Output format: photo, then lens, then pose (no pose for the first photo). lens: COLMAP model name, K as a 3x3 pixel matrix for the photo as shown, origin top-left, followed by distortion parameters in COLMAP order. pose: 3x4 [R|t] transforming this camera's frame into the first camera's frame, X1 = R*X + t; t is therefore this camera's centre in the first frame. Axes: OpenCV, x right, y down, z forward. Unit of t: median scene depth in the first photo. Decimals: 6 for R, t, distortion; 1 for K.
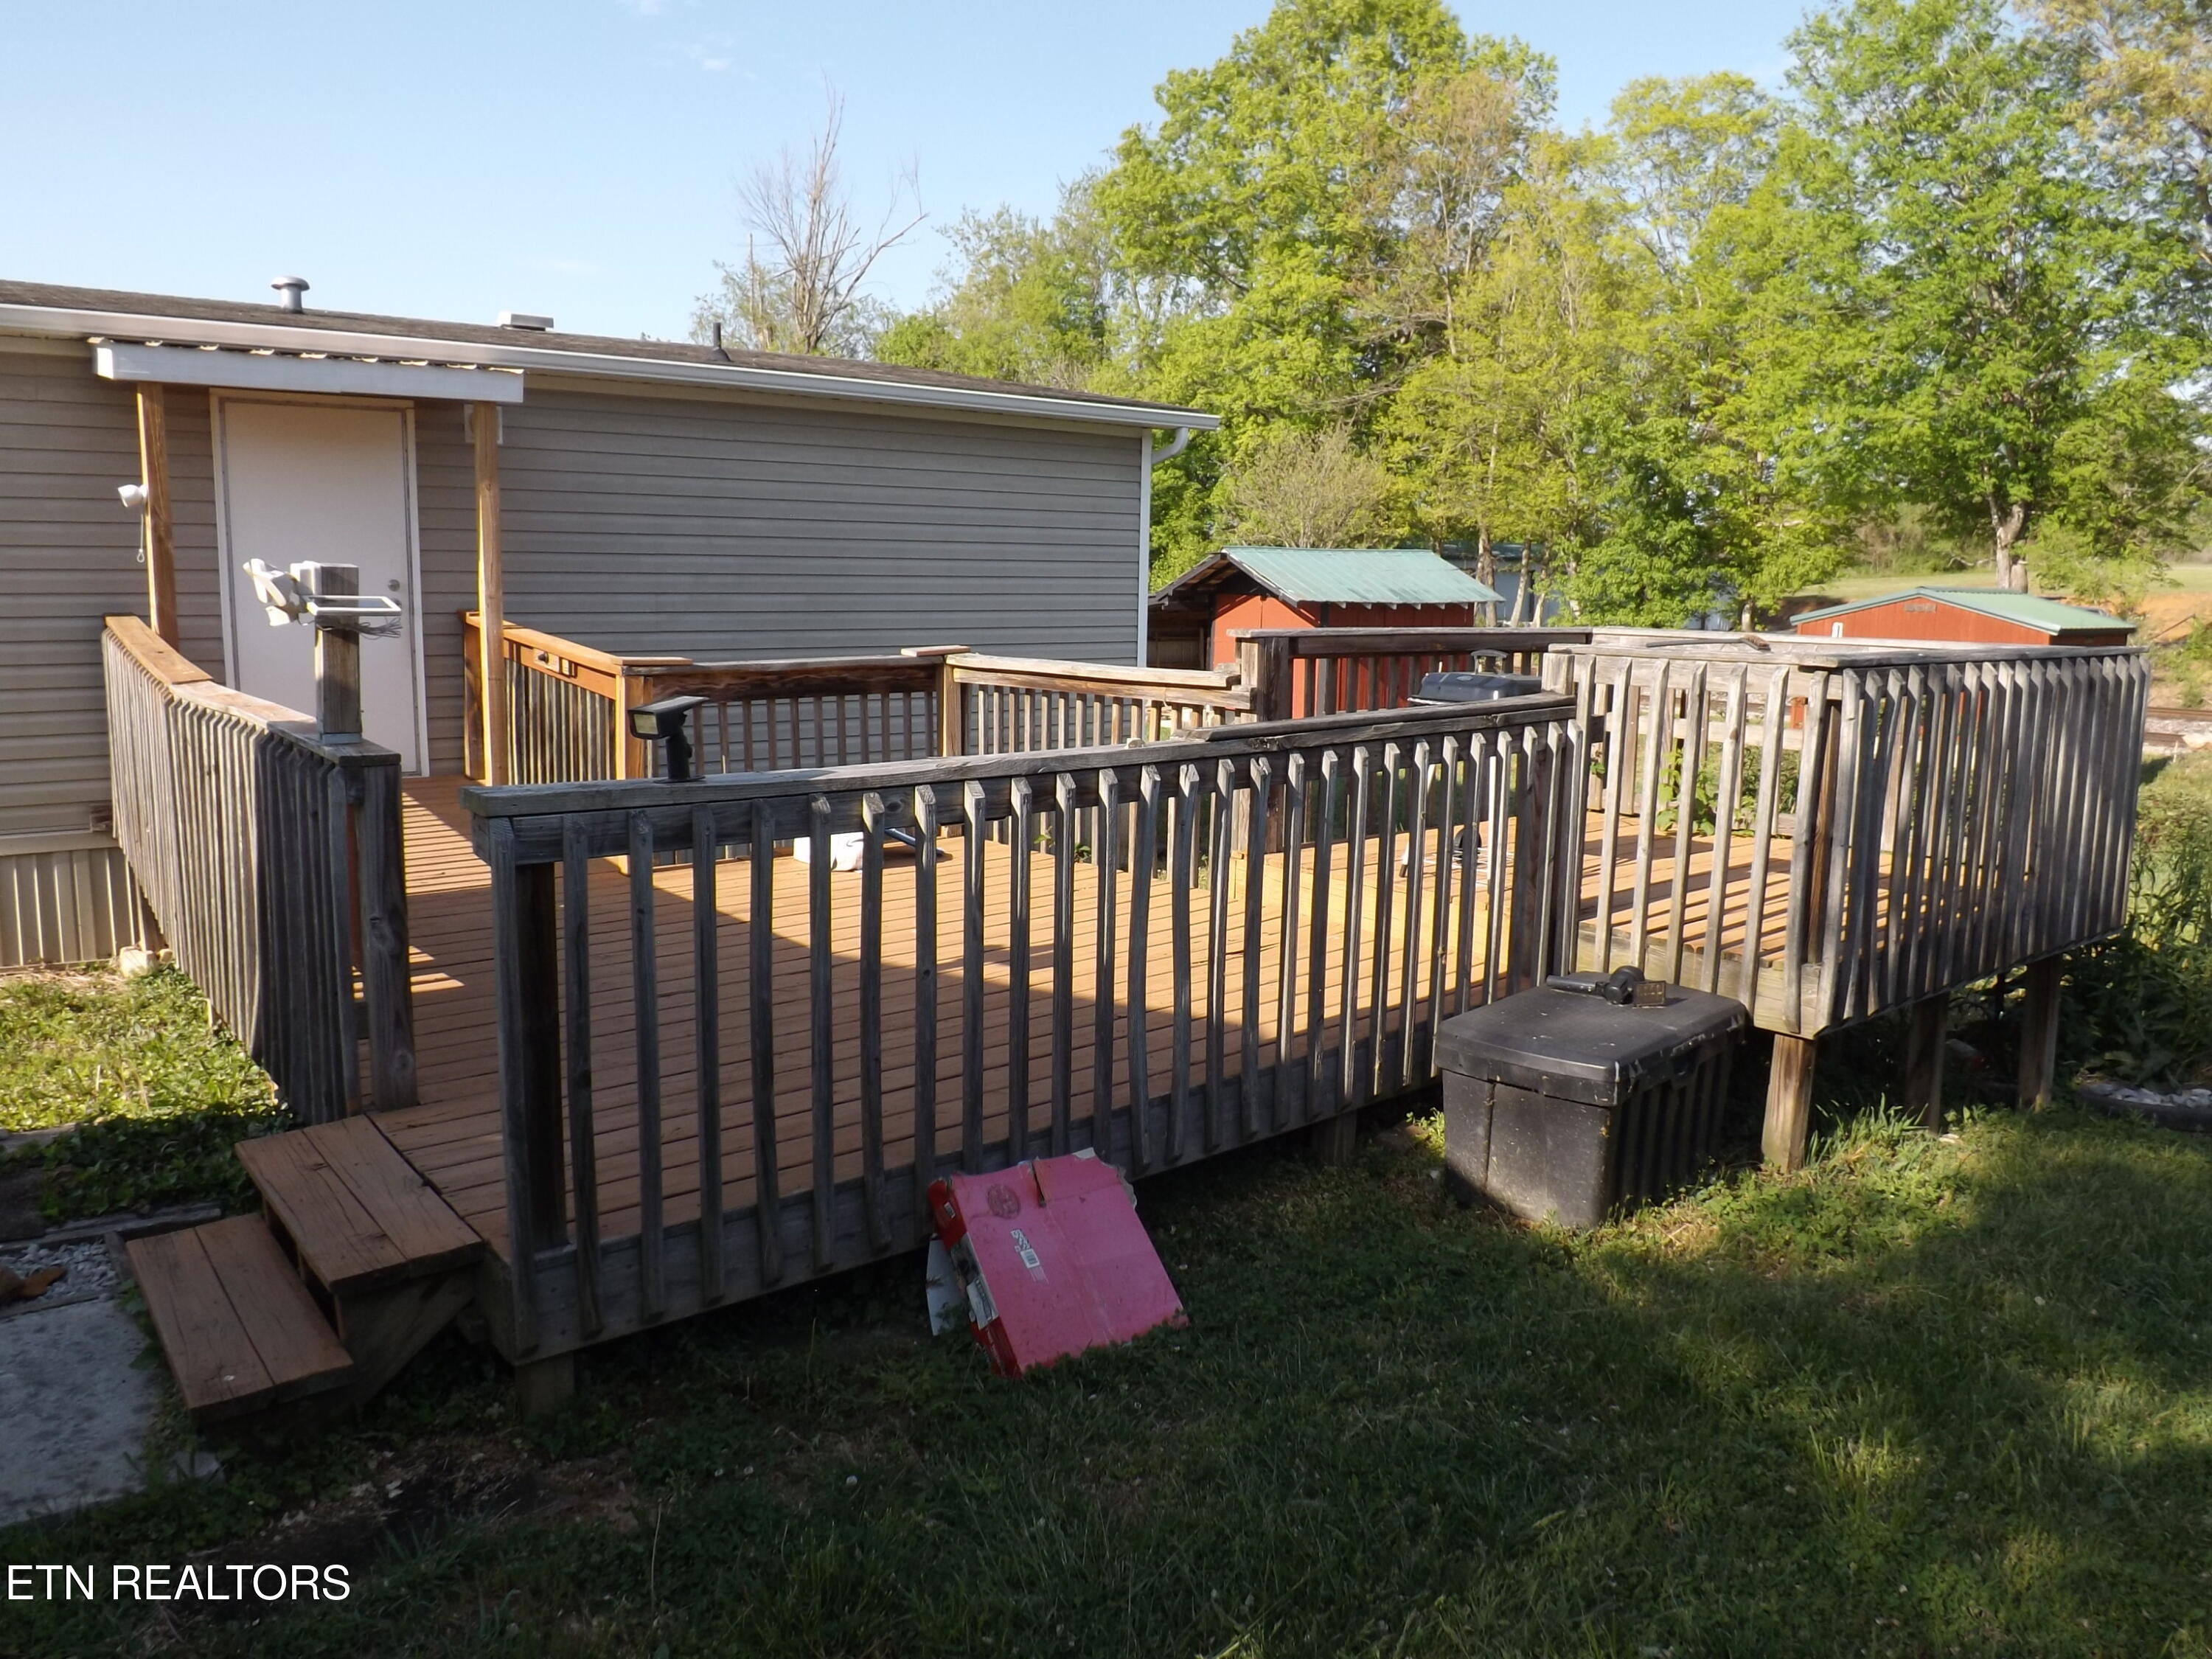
lens RADIAL K [[1550.4, 0, 1106.0], [0, 1550.4, 829.5], [0, 0, 1]] dist [-0.073108, 0.032029]
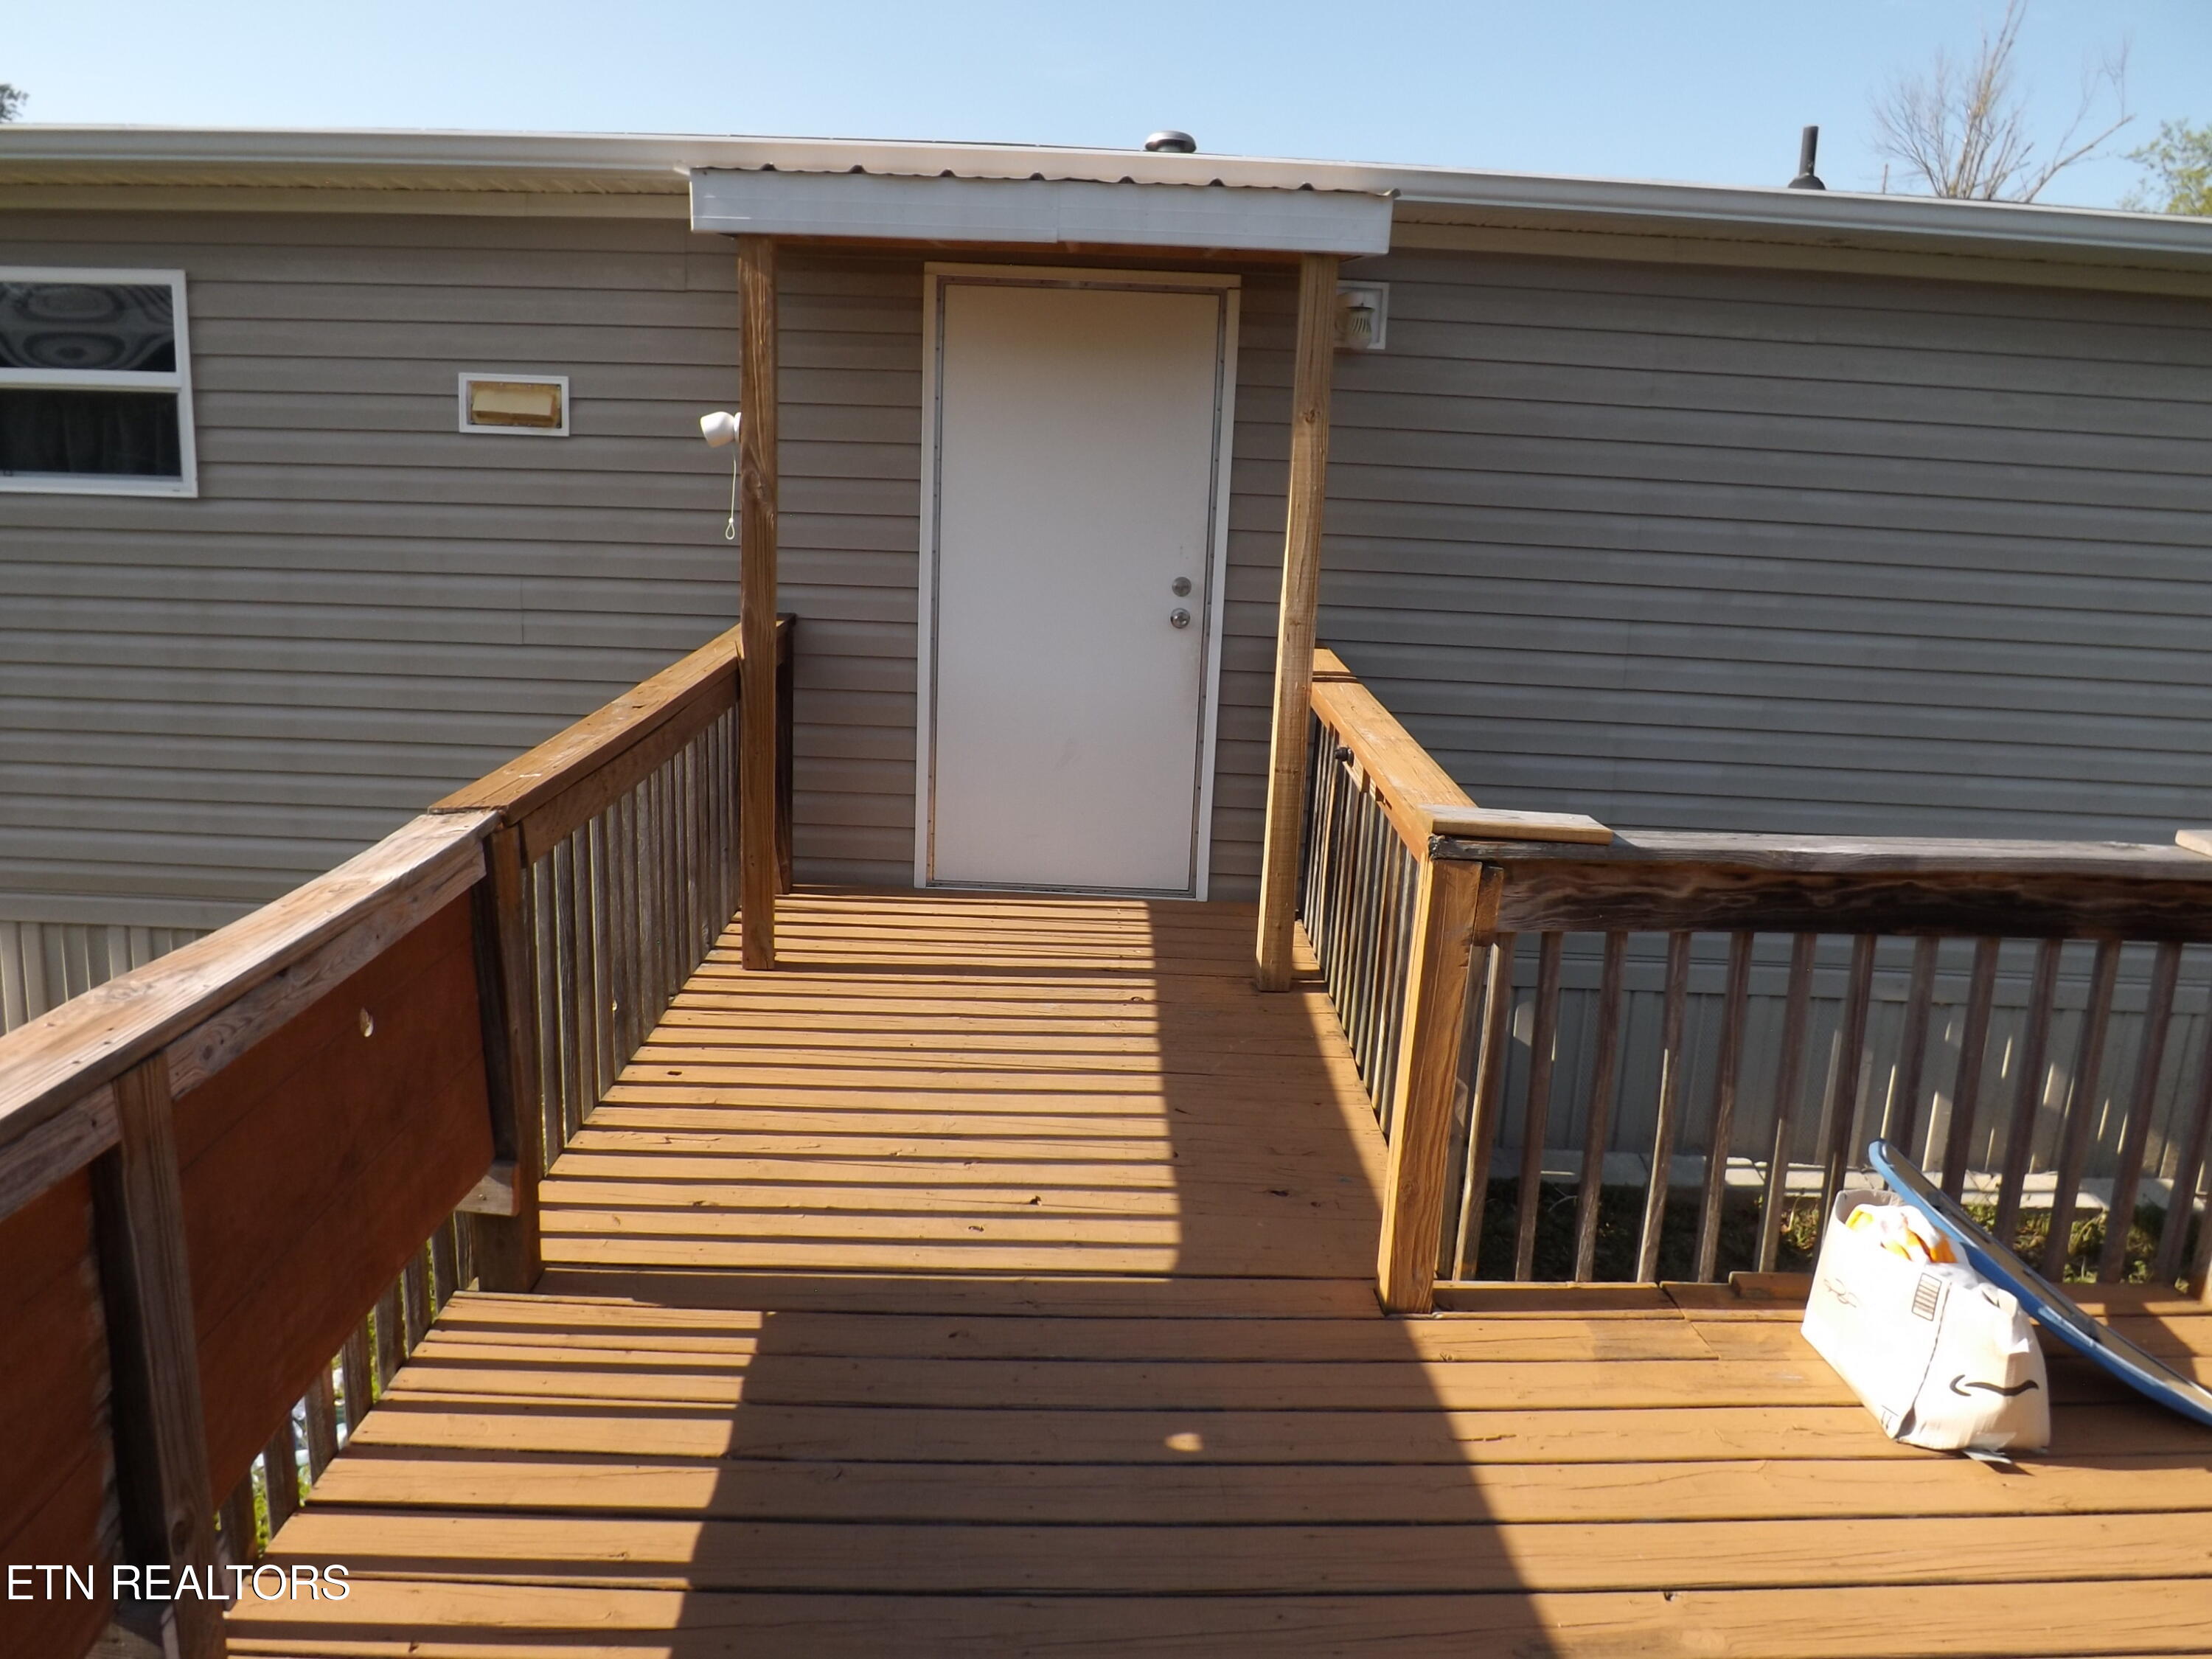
lens RADIAL K [[1550.4, 0, 1106.0], [0, 1550.4, 829.5], [0, 0, 1]] dist [-0.073108, 0.032029]
pose [[0.786695, 0.138331, -0.601644, -0.105153], [-0.129849, 0.989848, 0.057800, -0.093650], [0.603531, 0.032652, 0.796670, 0.482628]]
